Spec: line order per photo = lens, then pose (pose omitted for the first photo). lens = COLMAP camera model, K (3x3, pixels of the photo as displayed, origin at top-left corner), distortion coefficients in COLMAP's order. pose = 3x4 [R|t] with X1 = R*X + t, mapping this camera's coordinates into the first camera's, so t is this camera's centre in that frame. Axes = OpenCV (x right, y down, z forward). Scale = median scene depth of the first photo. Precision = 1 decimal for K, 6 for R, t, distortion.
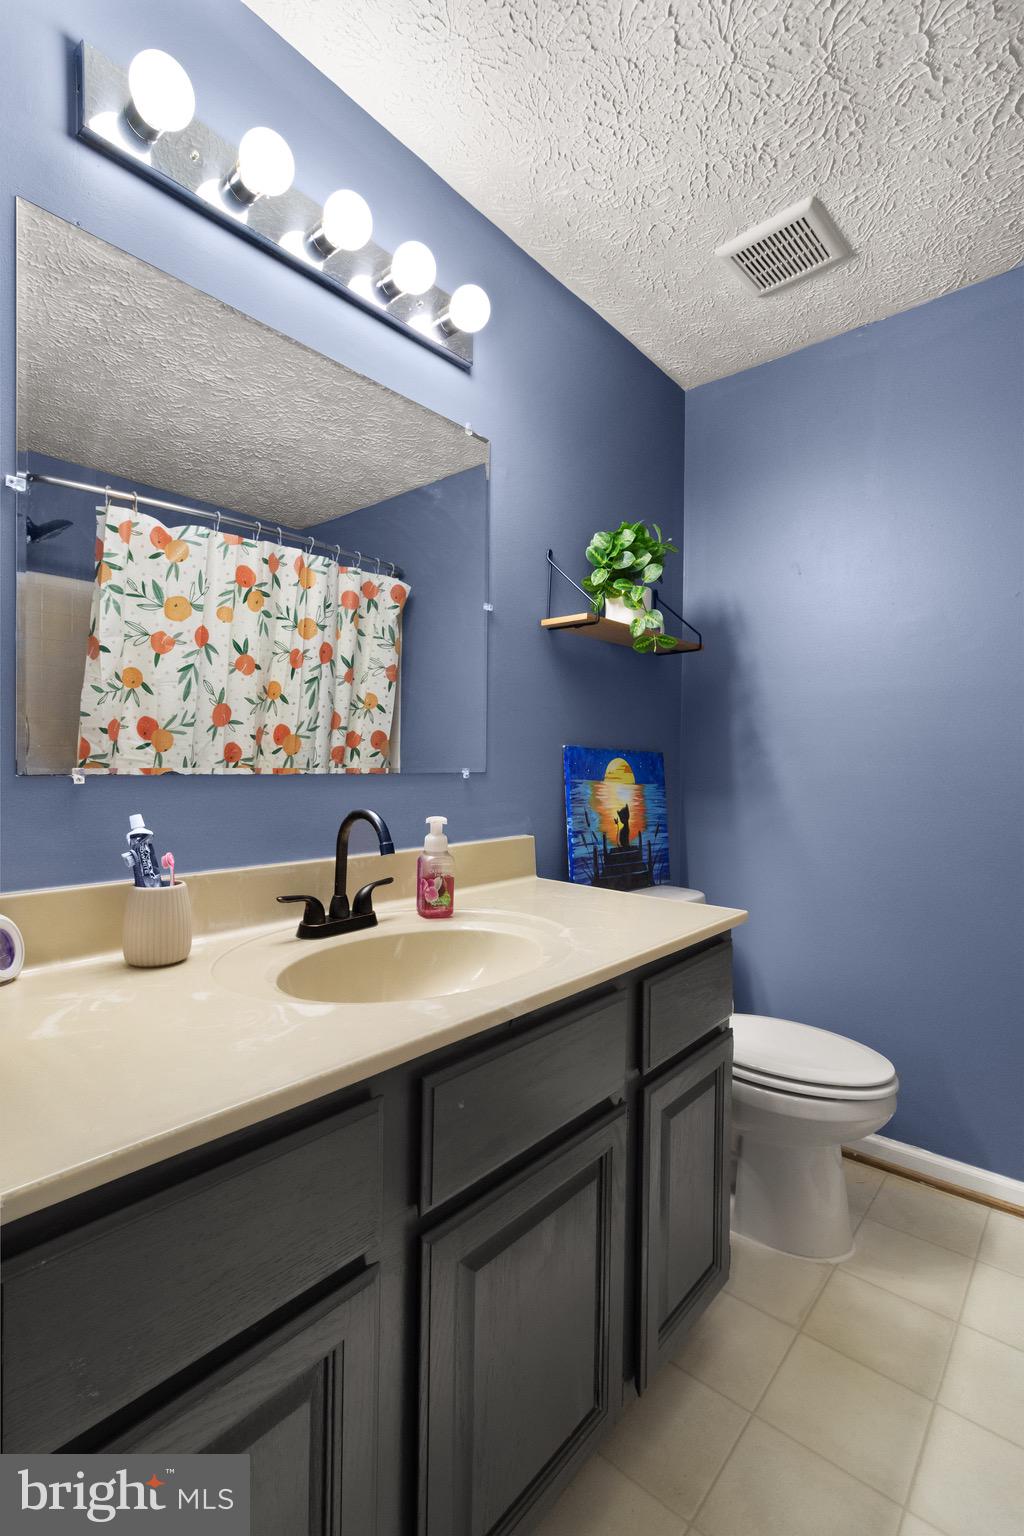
lens RADIAL K [[724.8, 0, 521.8], [0, 724.8, 762.1], [0, 0, 1]] dist [-0.002531, 0.001625]
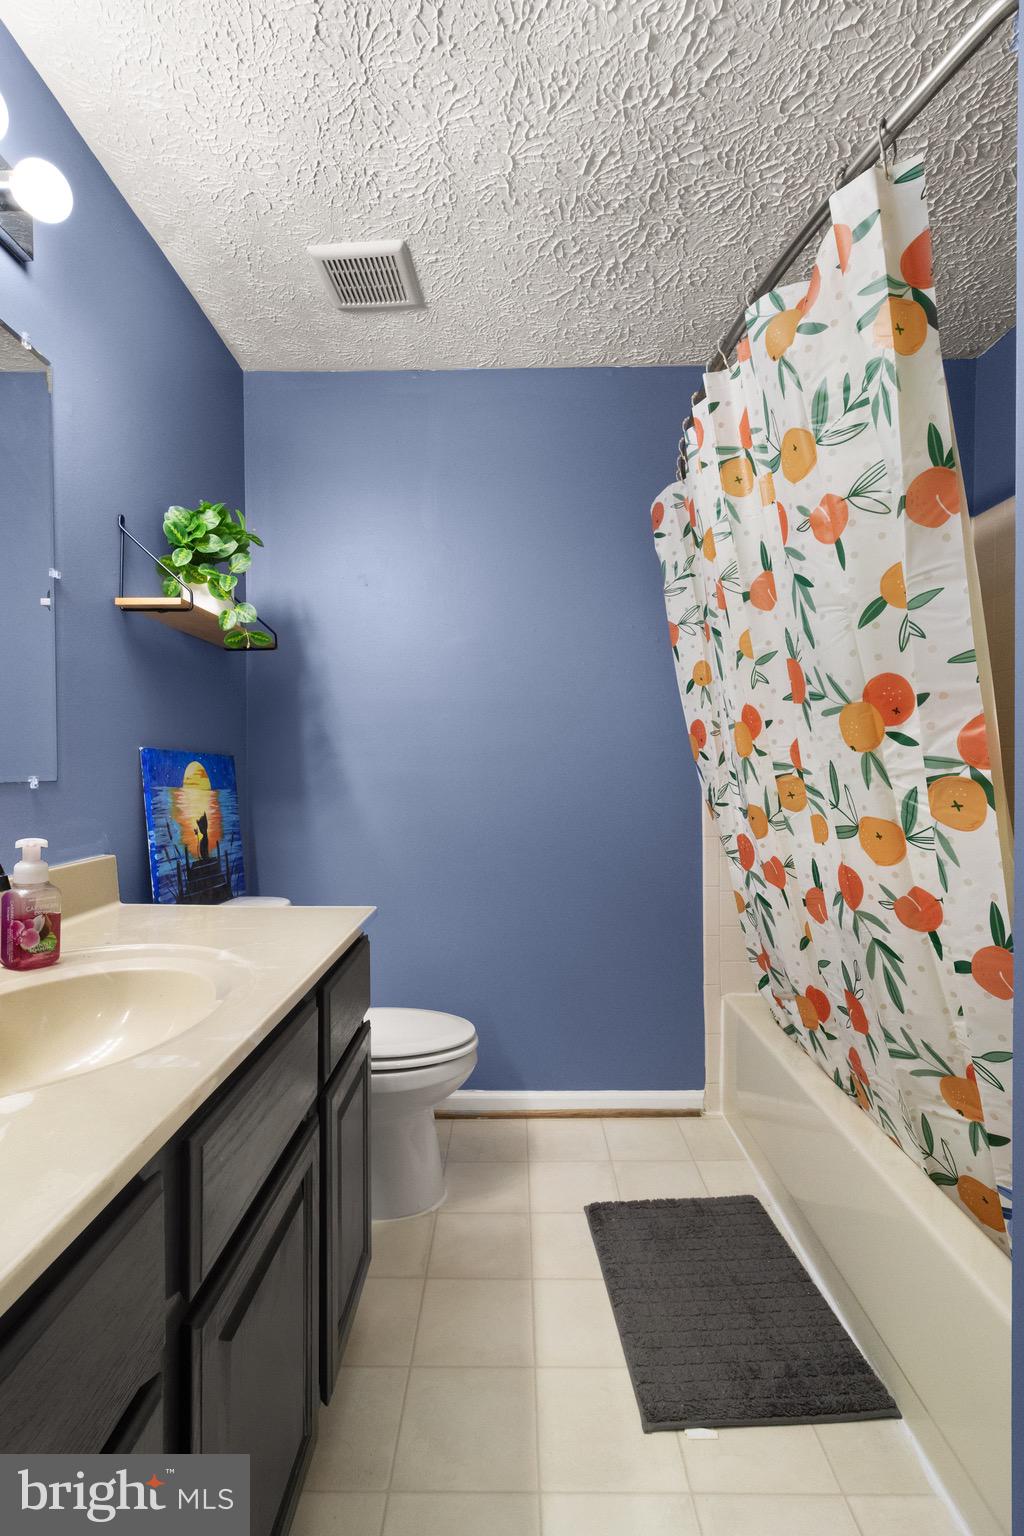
lens RADIAL K [[724.8, 0, 558.6], [0, 724.8, 772.5], [0, 0, 1]] dist [-0.002531, 0.001625]
pose [[0.751643, -0.014976, 0.659400, -0.139011], [0.007250, 0.999869, 0.014444, -0.002065], [-0.659530, -0.006076, 0.751654, 0.028520]]
